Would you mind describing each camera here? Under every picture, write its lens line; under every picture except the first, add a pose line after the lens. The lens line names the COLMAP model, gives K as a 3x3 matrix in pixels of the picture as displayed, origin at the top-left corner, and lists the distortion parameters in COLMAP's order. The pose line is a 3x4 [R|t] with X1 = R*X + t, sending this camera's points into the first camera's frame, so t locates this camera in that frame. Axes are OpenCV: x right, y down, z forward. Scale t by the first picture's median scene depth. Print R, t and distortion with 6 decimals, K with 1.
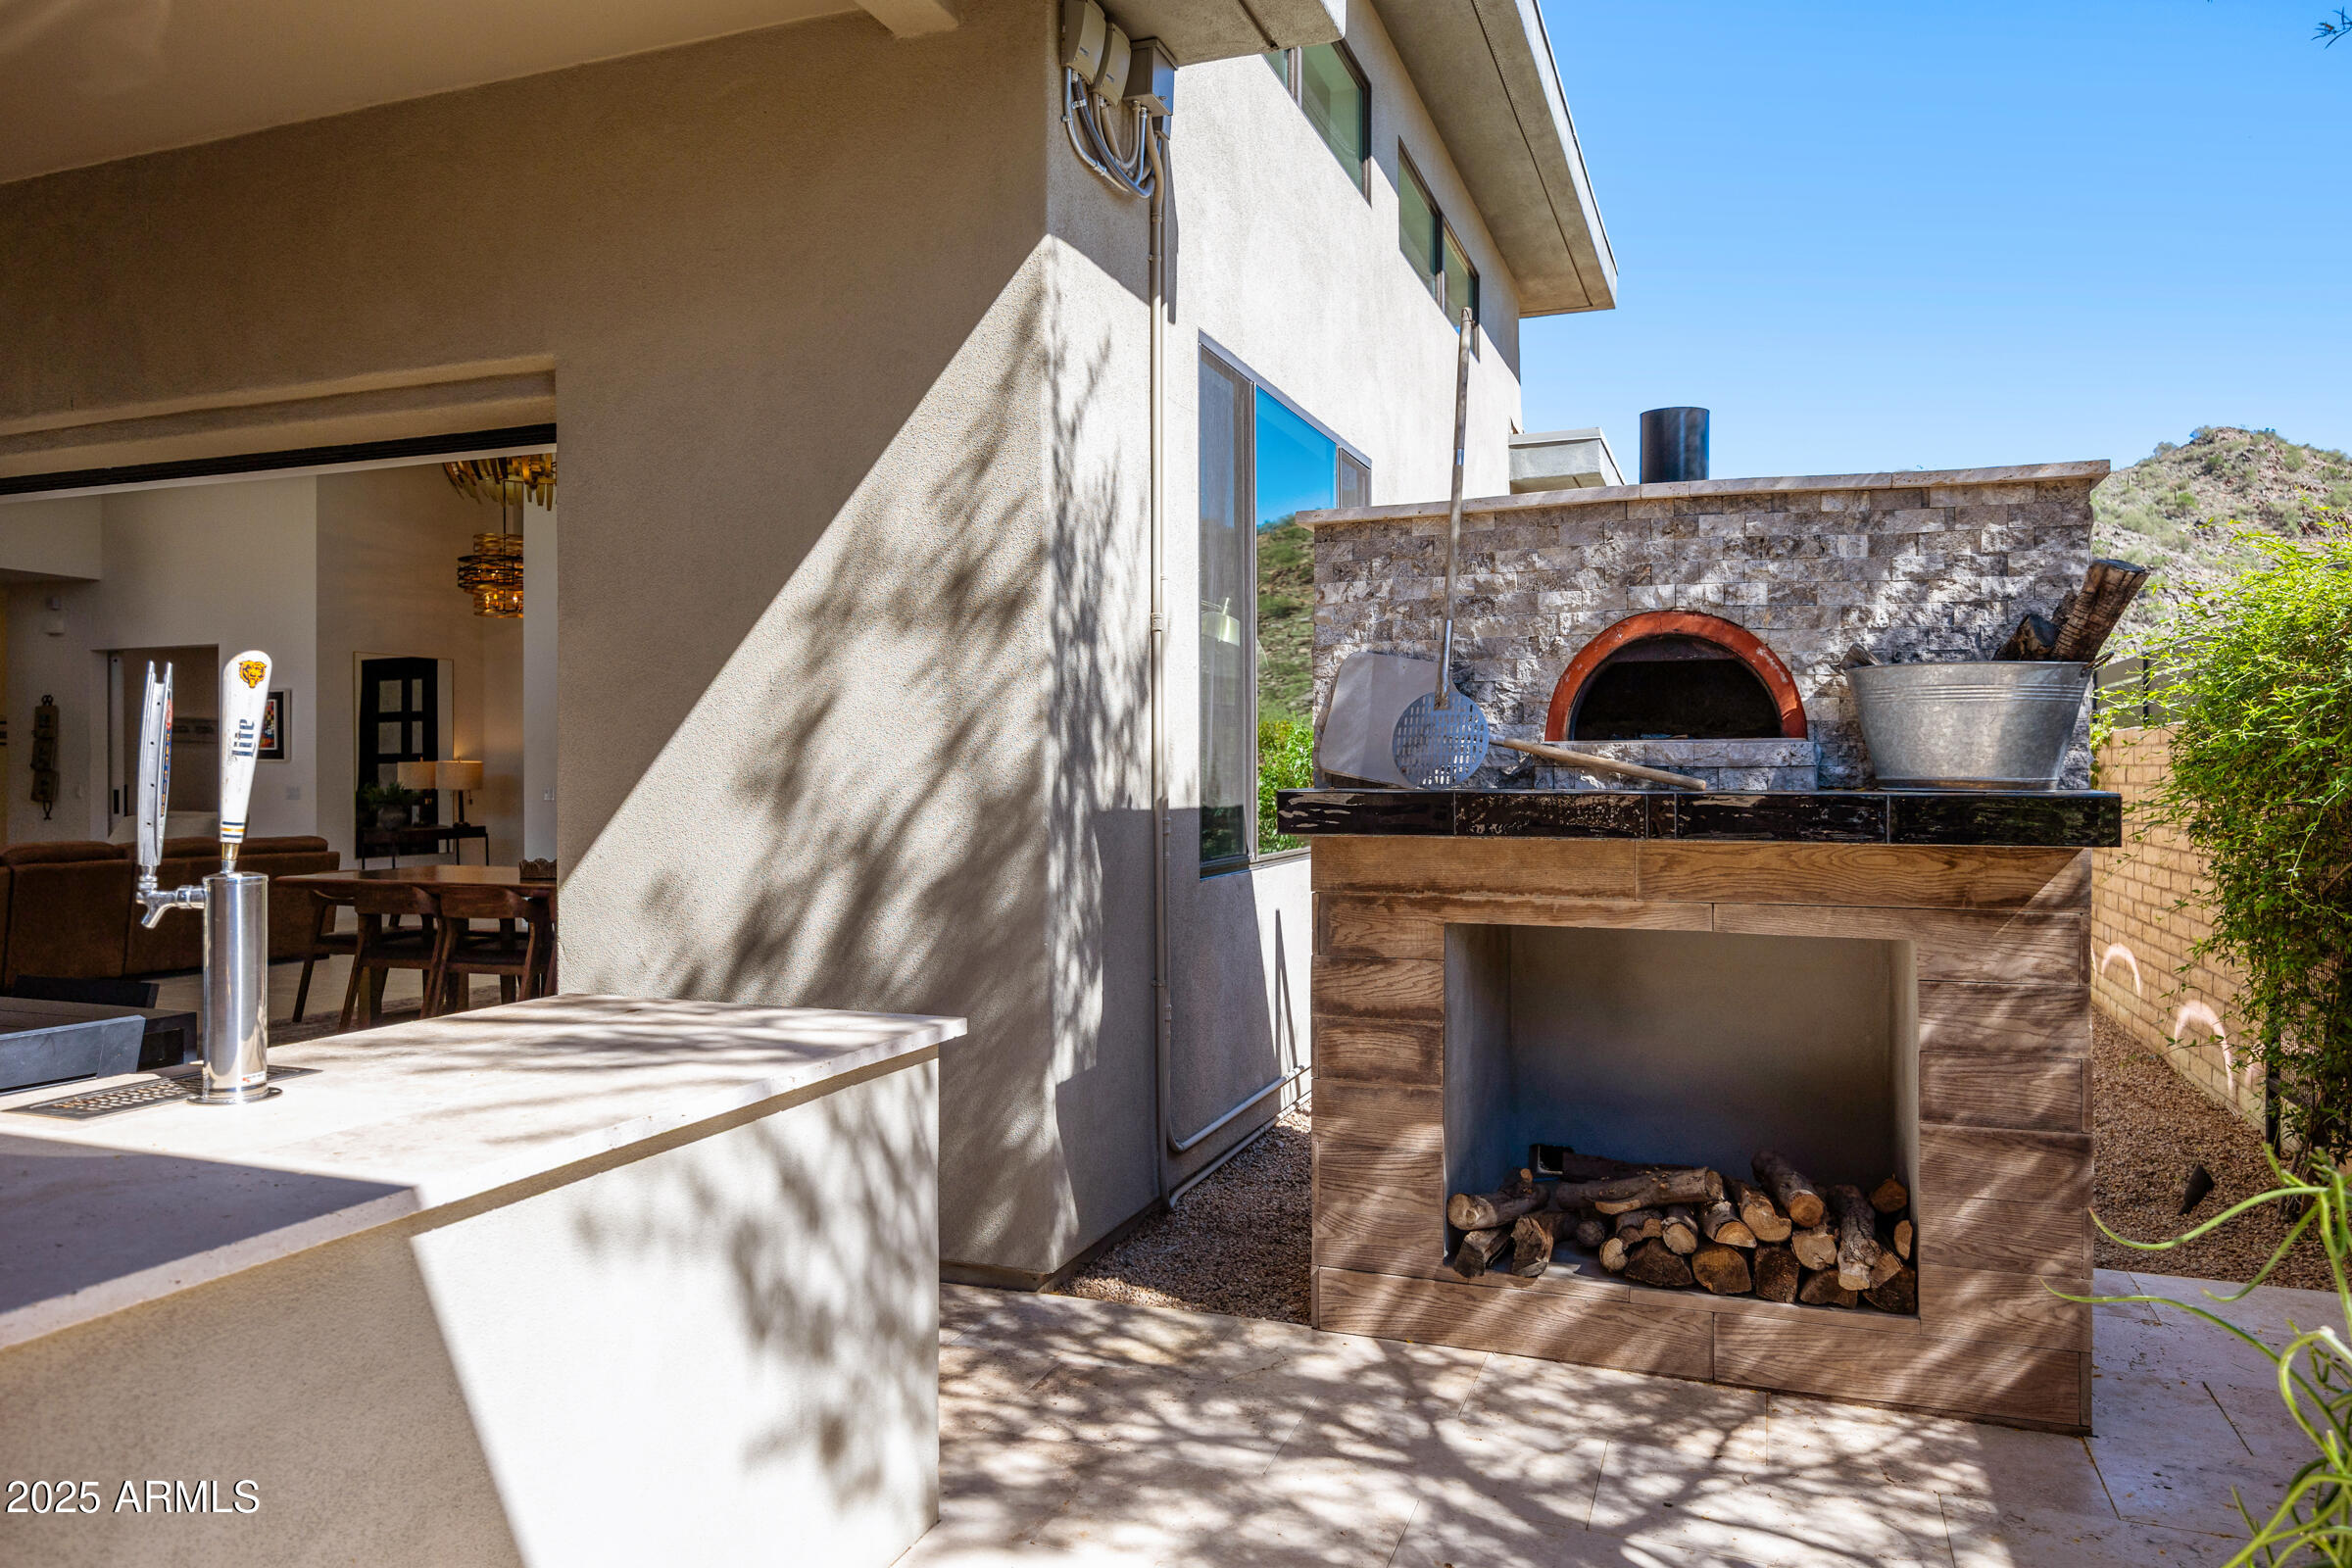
lens RADIAL K [[1548.2, 0, 1172.7], [0, 1548.2, 782.4], [0, 0, 1]] dist [0.005620, -0.000142]
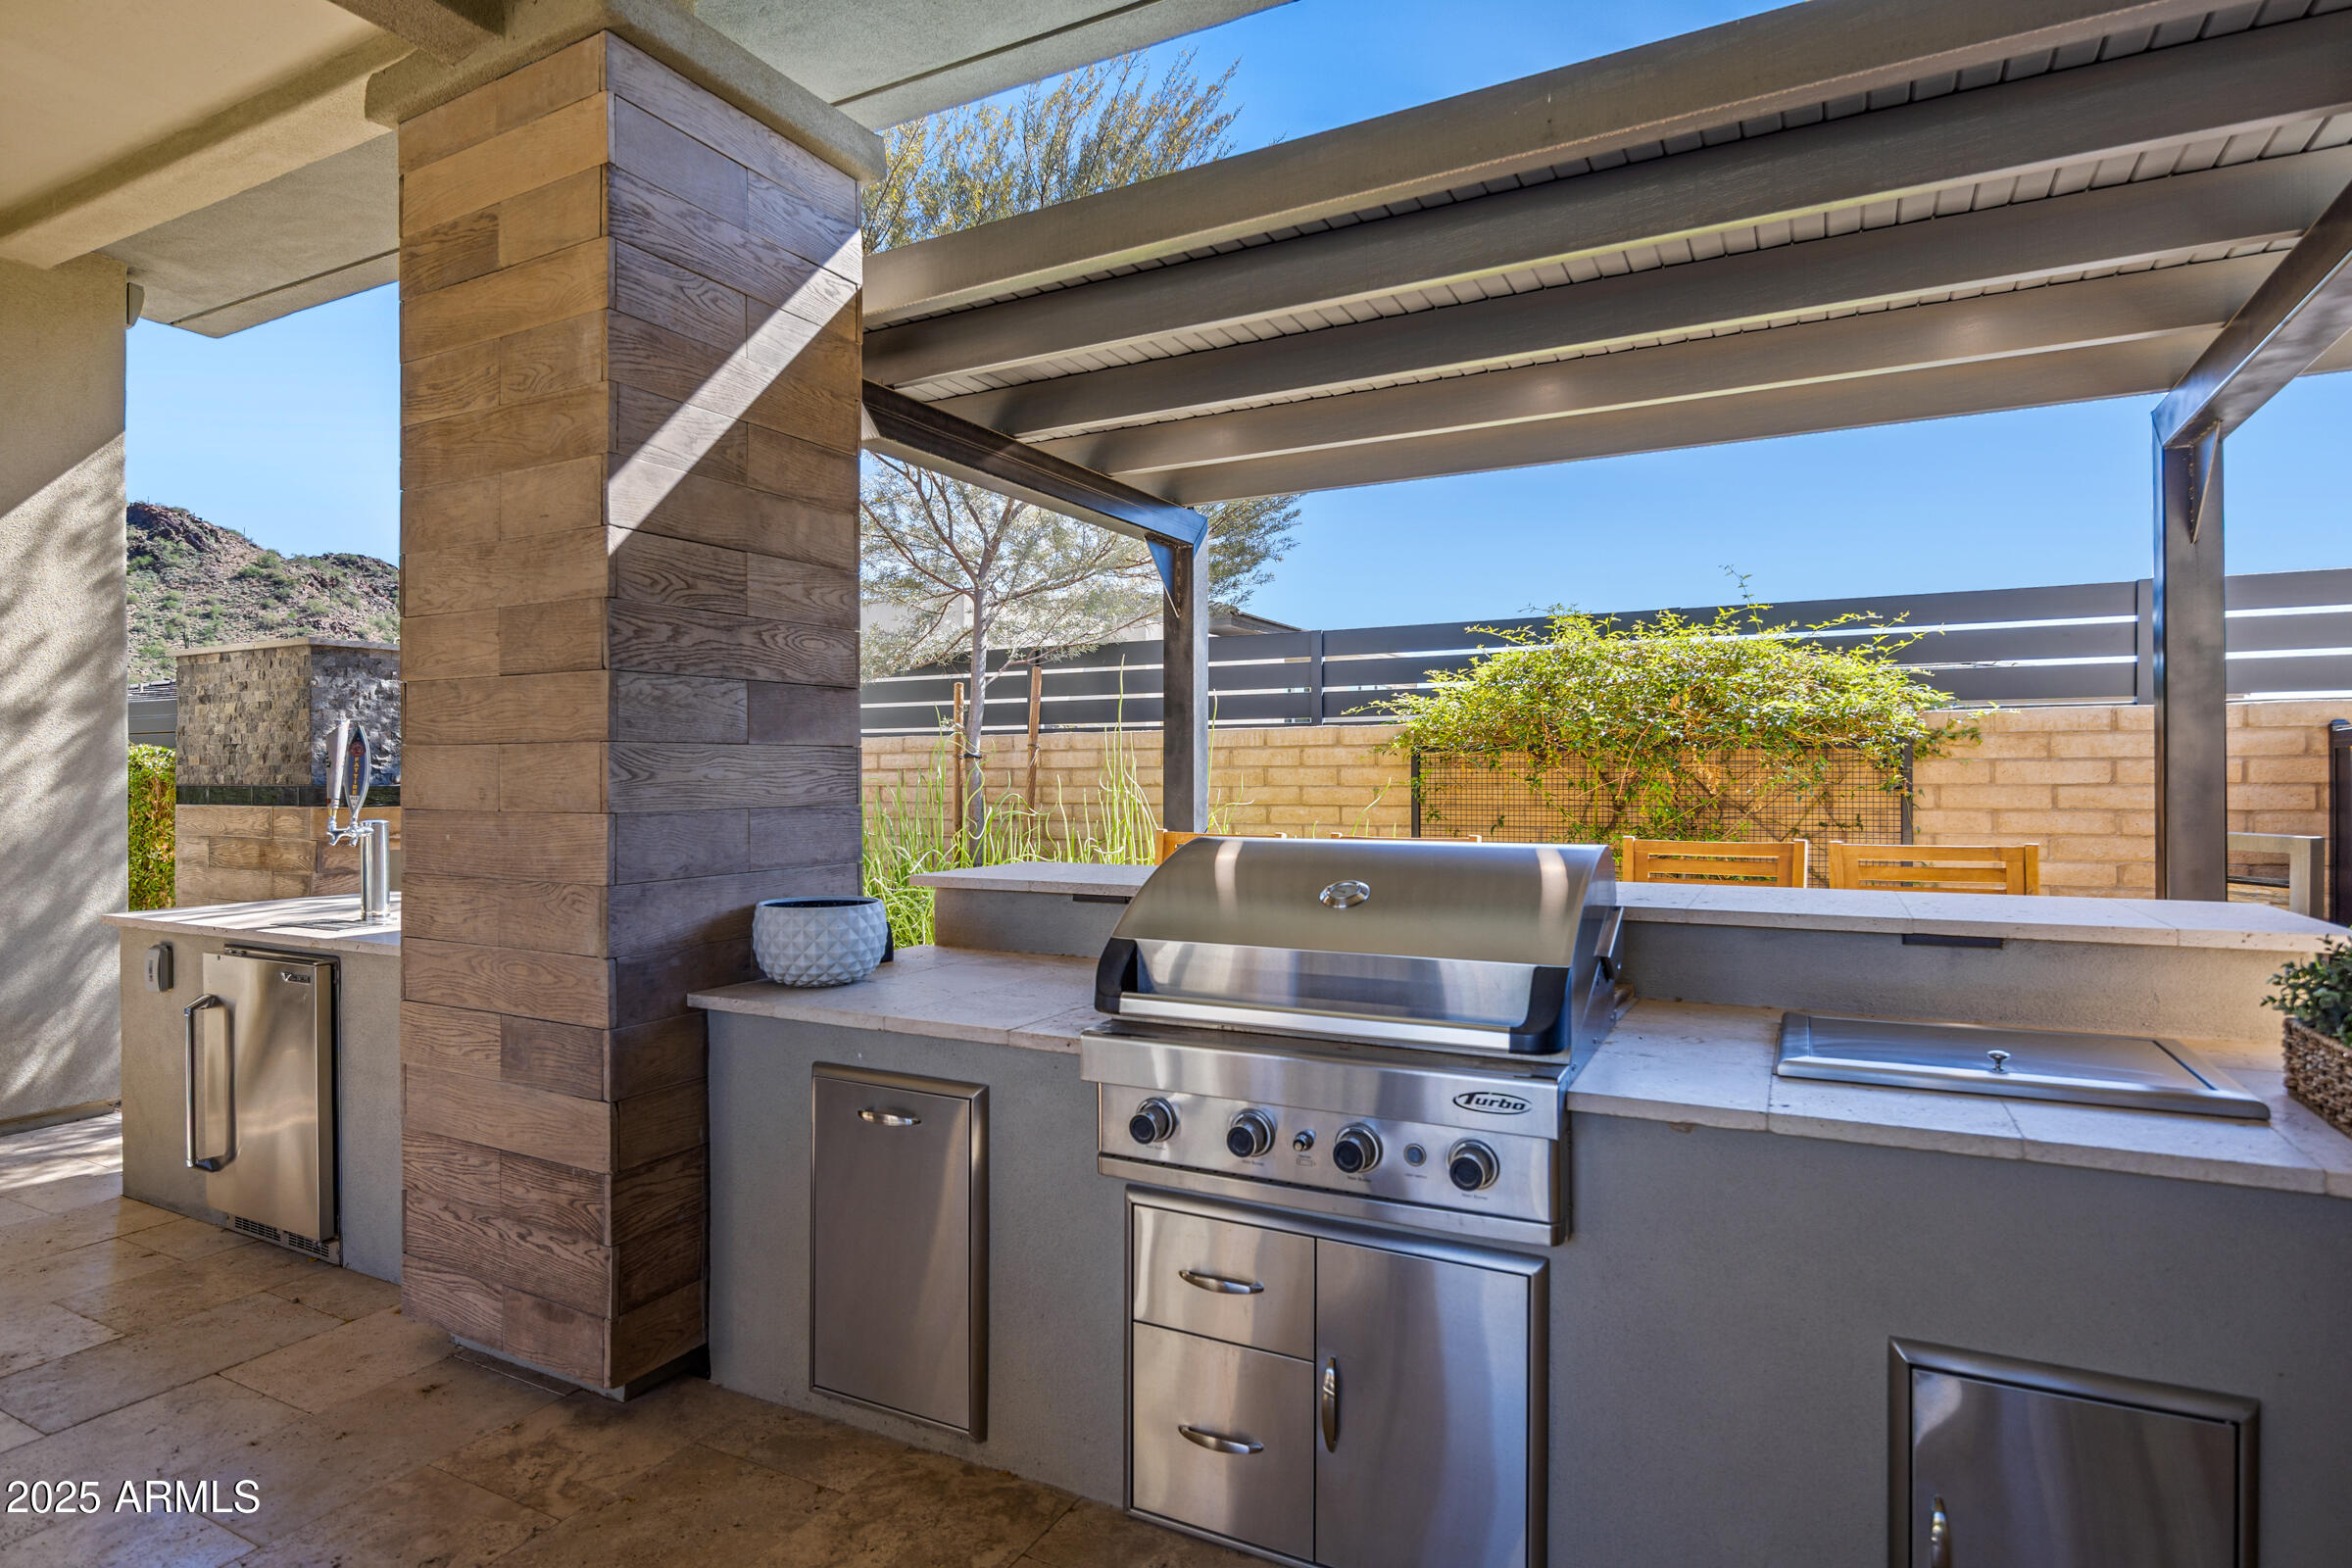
lens RADIAL K [[1261.5, 0, 1162.9], [0, 1261.5, 790.3], [0, 0, 1]] dist [0.002337, -0.005348]
pose [[0.113688, -0.012820, 0.993434, -1.373574], [0.011549, 0.999866, 0.011582, 0.004701], [-0.993449, 0.010156, 0.113821, -0.210771]]
